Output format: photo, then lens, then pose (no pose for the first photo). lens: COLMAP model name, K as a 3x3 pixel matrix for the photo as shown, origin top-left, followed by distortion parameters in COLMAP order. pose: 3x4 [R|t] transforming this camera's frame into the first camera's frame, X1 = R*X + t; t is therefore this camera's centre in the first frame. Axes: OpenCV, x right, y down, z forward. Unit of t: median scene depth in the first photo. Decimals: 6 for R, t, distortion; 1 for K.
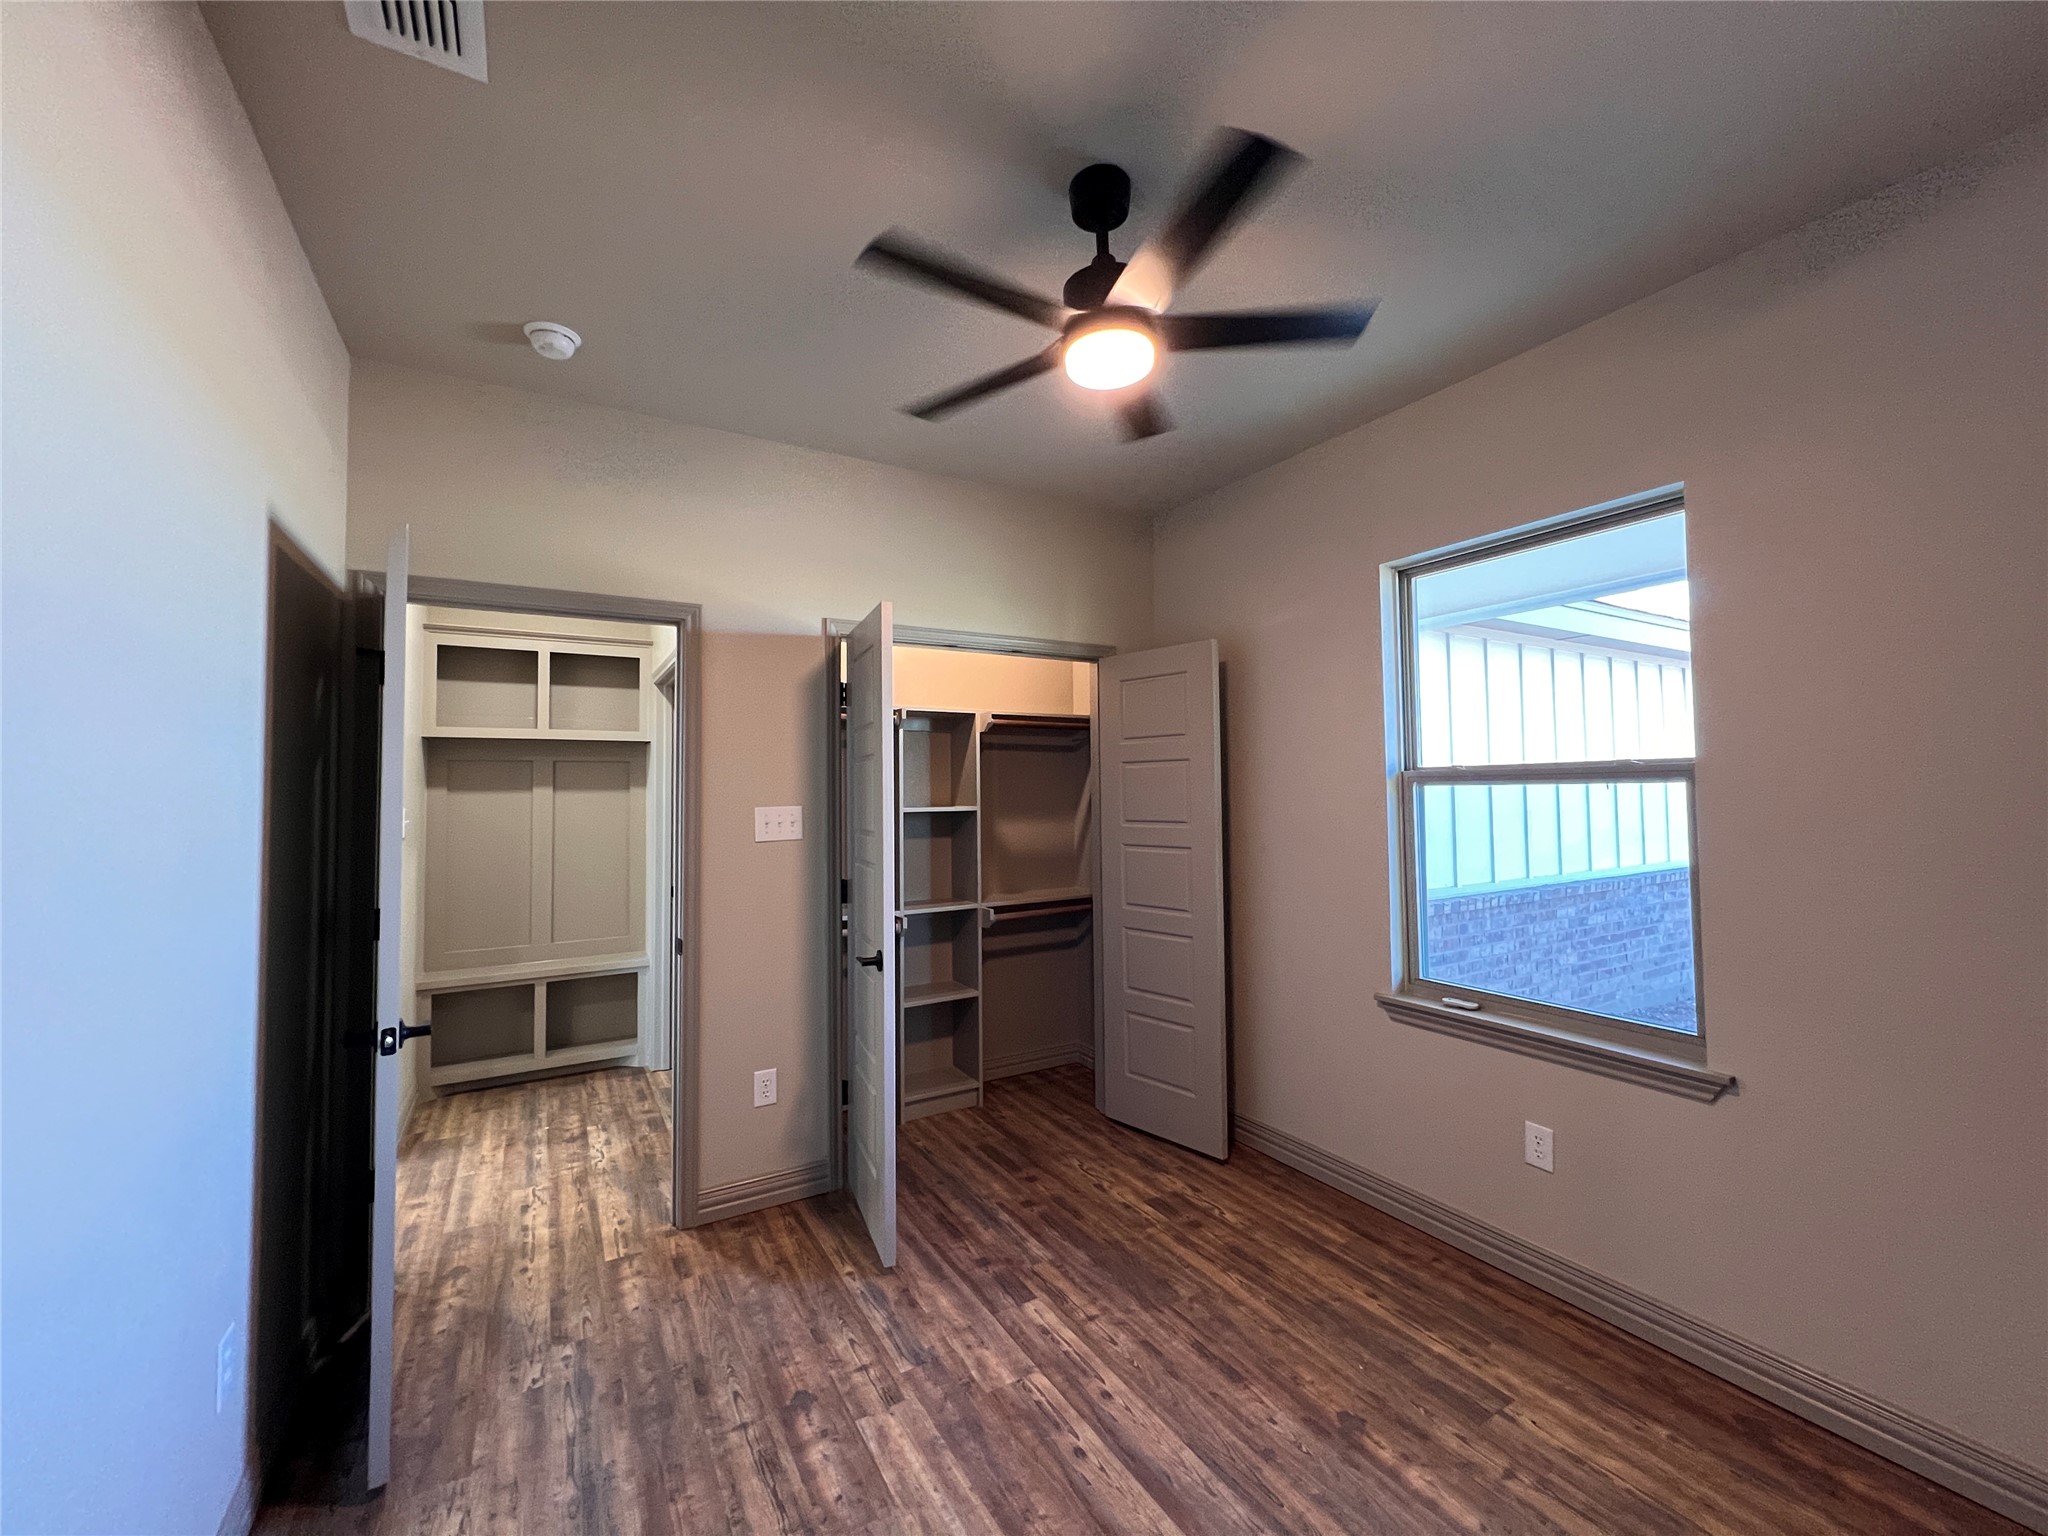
lens RADIAL K [[824.2, 0, 1030.9], [0, 824.2, 767.6], [0, 0, 1]] dist [0.000313, 0.000161]
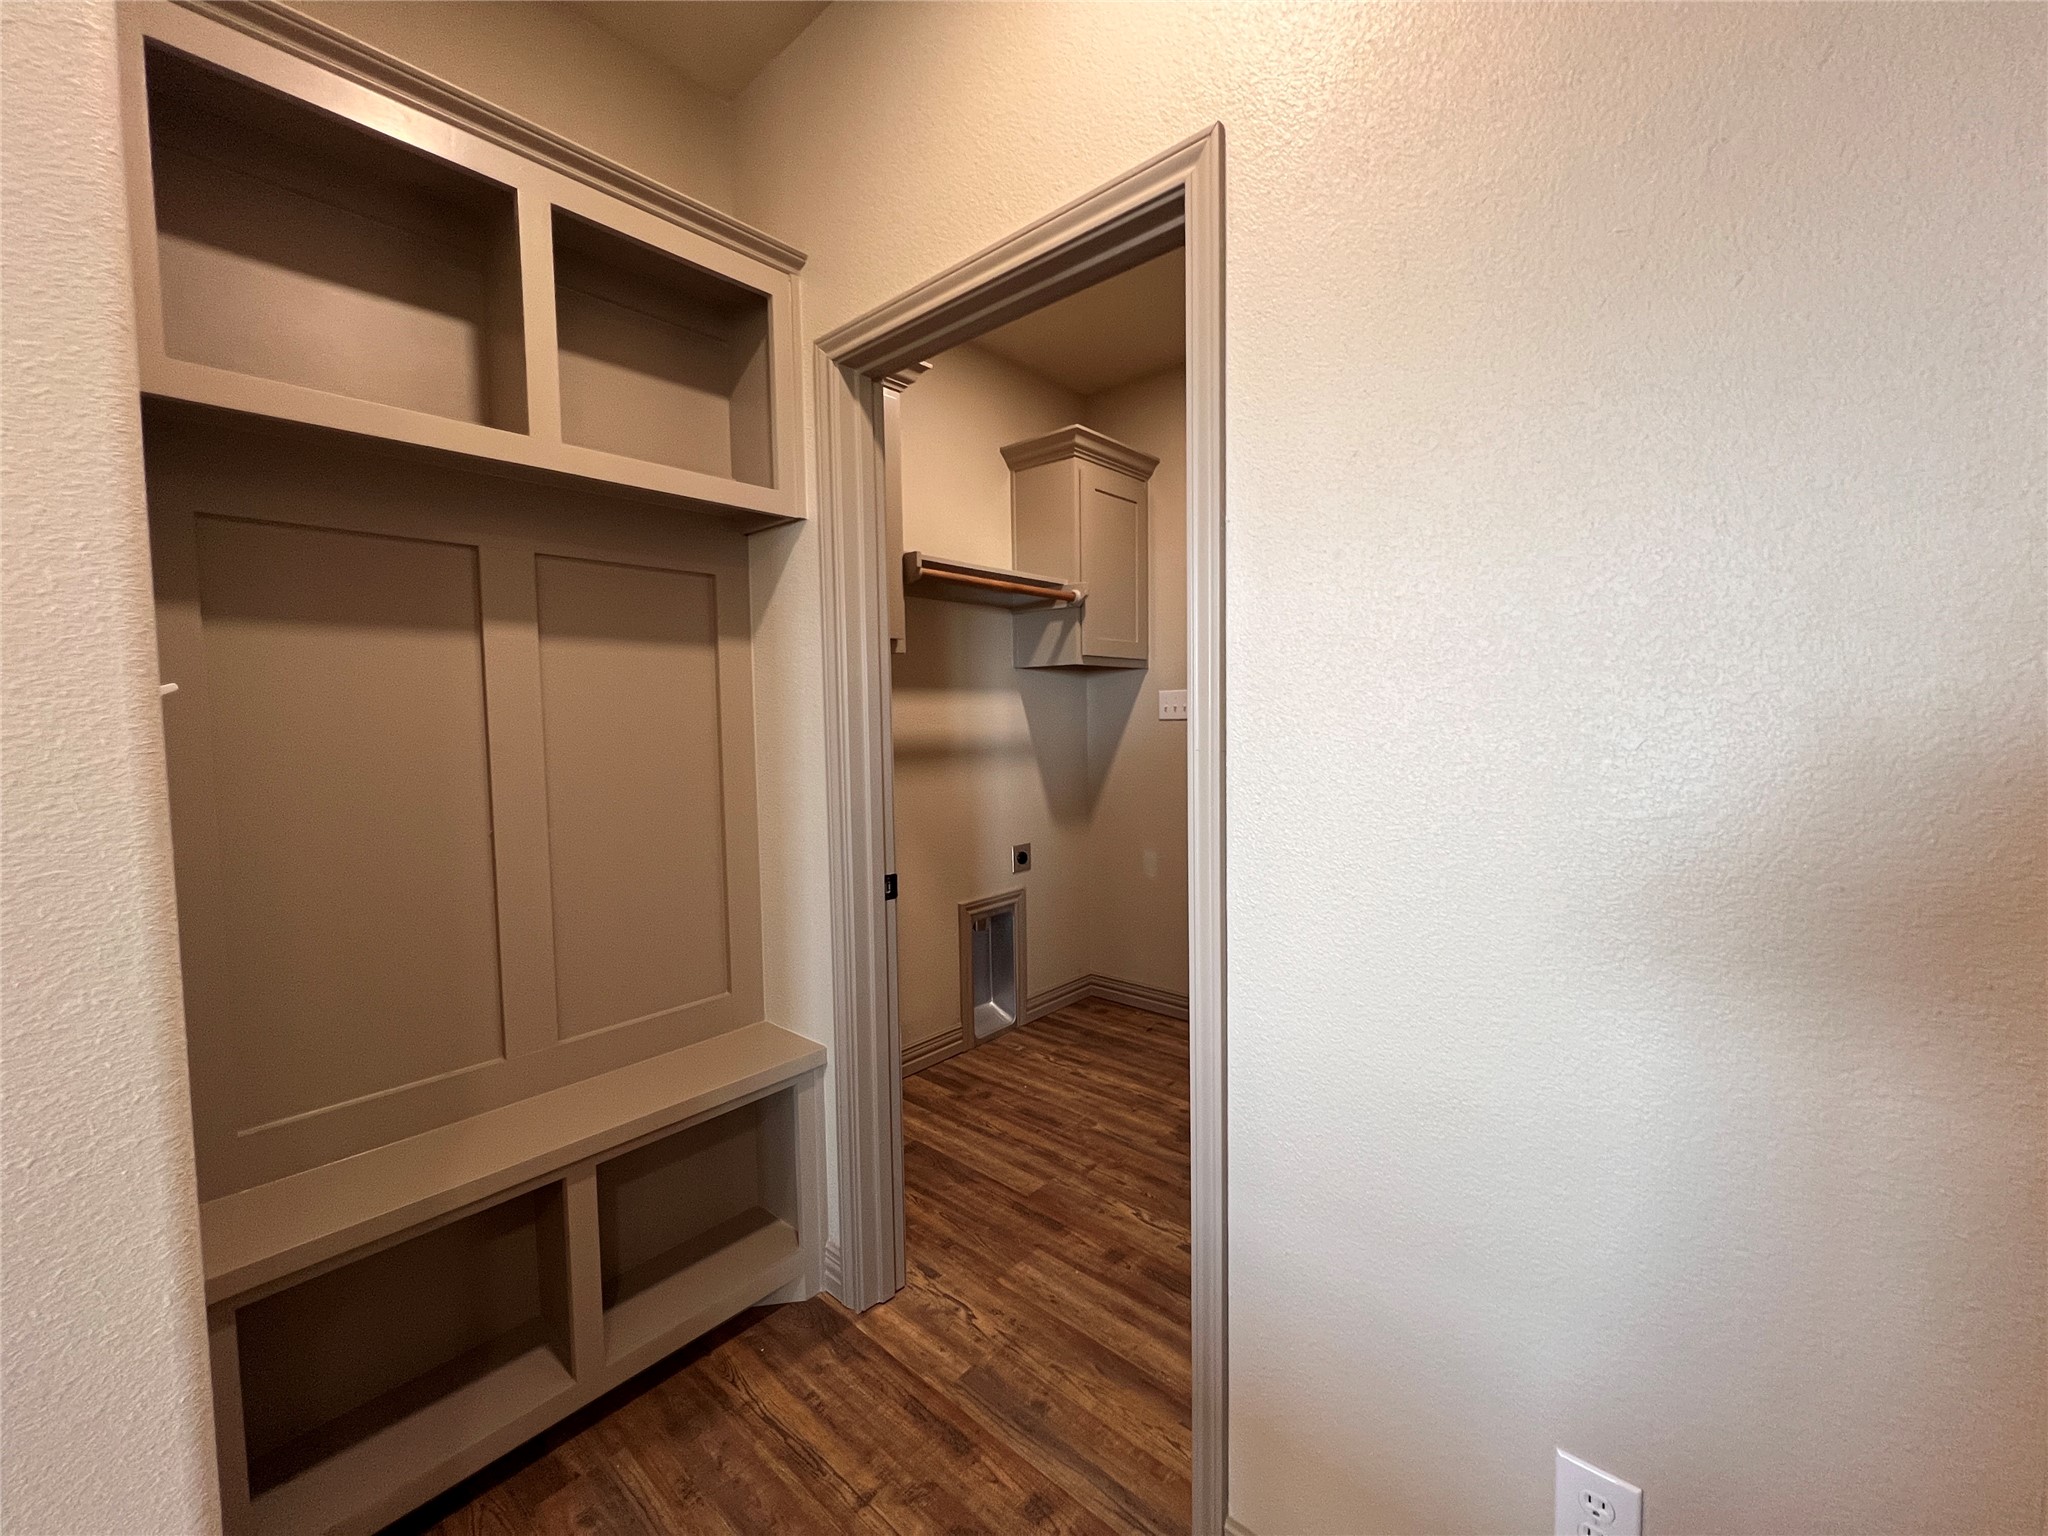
lens RADIAL K [[824.2, 0, 1031.6], [0, 824.2, 759.1], [0, 0, 1]] dist [0.000313, 0.000161]
pose [[0.953202, -0.025940, 0.301220, -0.900636], [0.000893, 0.996550, 0.082994, 0.097279], [-0.302334, -0.078841, 0.949936, 1.086224]]
